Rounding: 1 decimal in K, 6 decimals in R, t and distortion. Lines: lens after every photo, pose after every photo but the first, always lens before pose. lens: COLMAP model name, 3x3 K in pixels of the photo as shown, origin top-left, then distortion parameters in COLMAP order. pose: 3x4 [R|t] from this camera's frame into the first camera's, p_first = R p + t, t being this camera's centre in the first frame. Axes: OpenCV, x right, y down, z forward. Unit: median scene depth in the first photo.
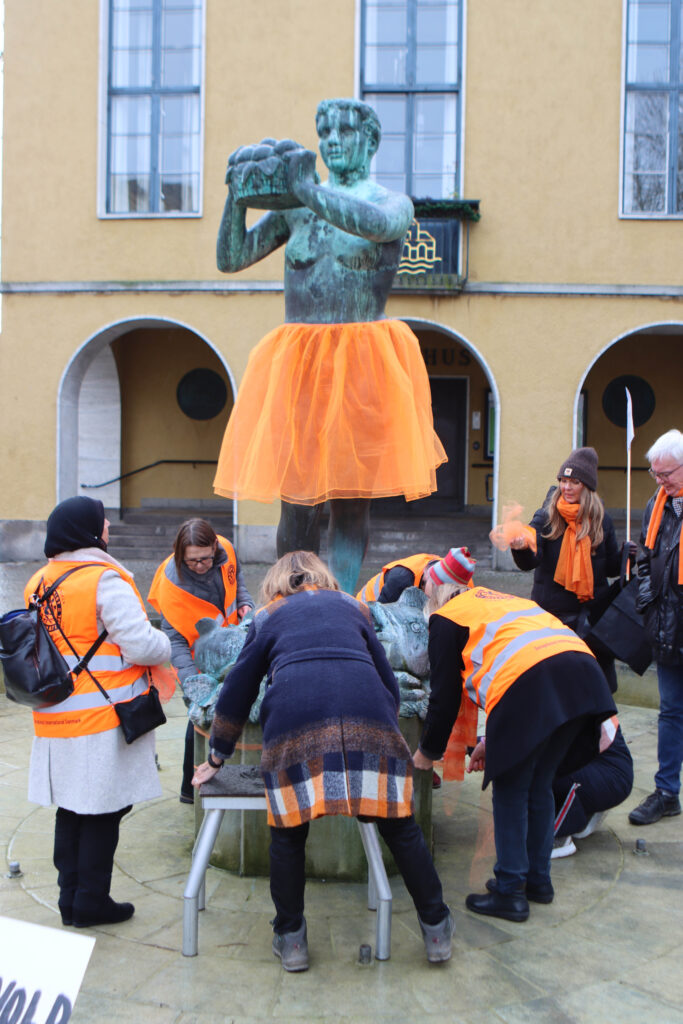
lens RADIAL K [[1126.8, 0, 372.0], [0, 1126.8, 509.6], [0, 0, 1]] dist [-0.126332, 0.147532]
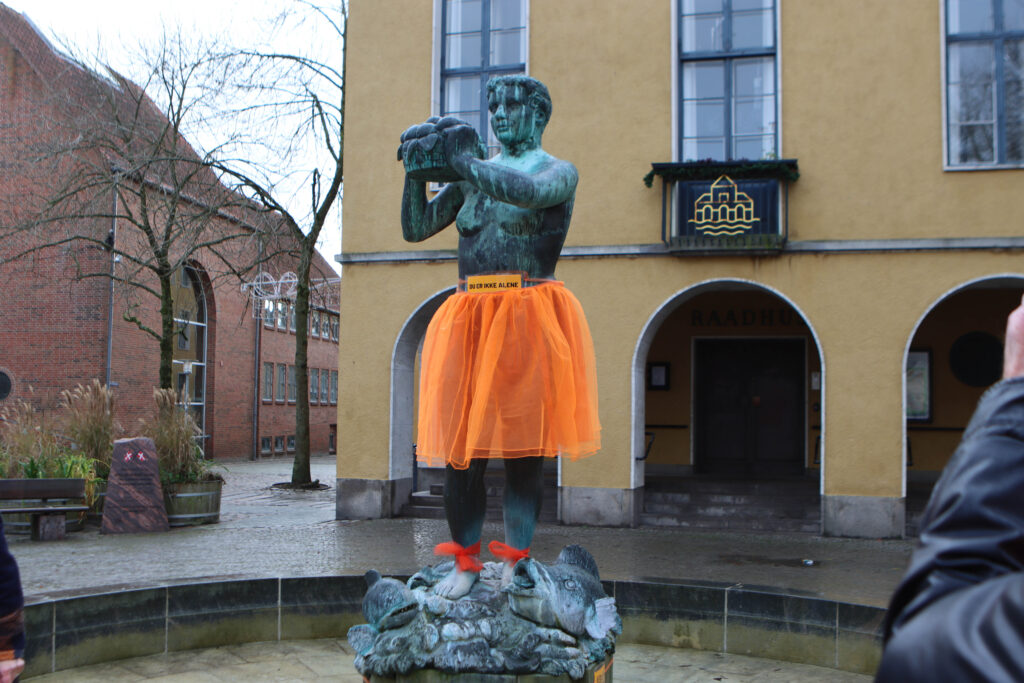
lens RADIAL K [[1126.8, 0, 512.0], [0, 1126.8, 341.5], [0, 0, 1]] dist [-0.126332, 0.147532]
pose [[0.977638, -0.015524, -0.209722, 0.053452], [-0.008973, 0.993284, -0.115353, 0.001241], [0.210105, 0.114655, 0.970933, -0.001514]]
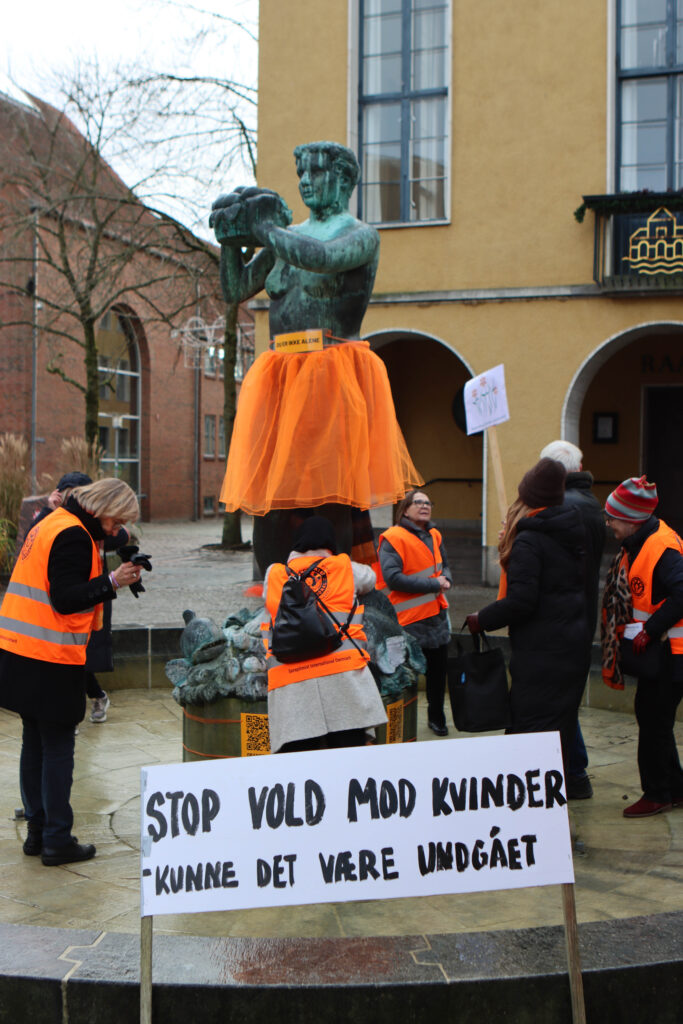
lens RADIAL K [[1254.6, 0, 341.5], [0, 1254.6, 512.0], [0, 0, 1]] dist [-0.117695, 0.151803]
pose [[0.947574, 0.005946, -0.319481, 0.107942], [-0.011966, 0.999786, -0.016881, 0.004516], [0.319312, 0.019819, 0.947442, -0.041464]]
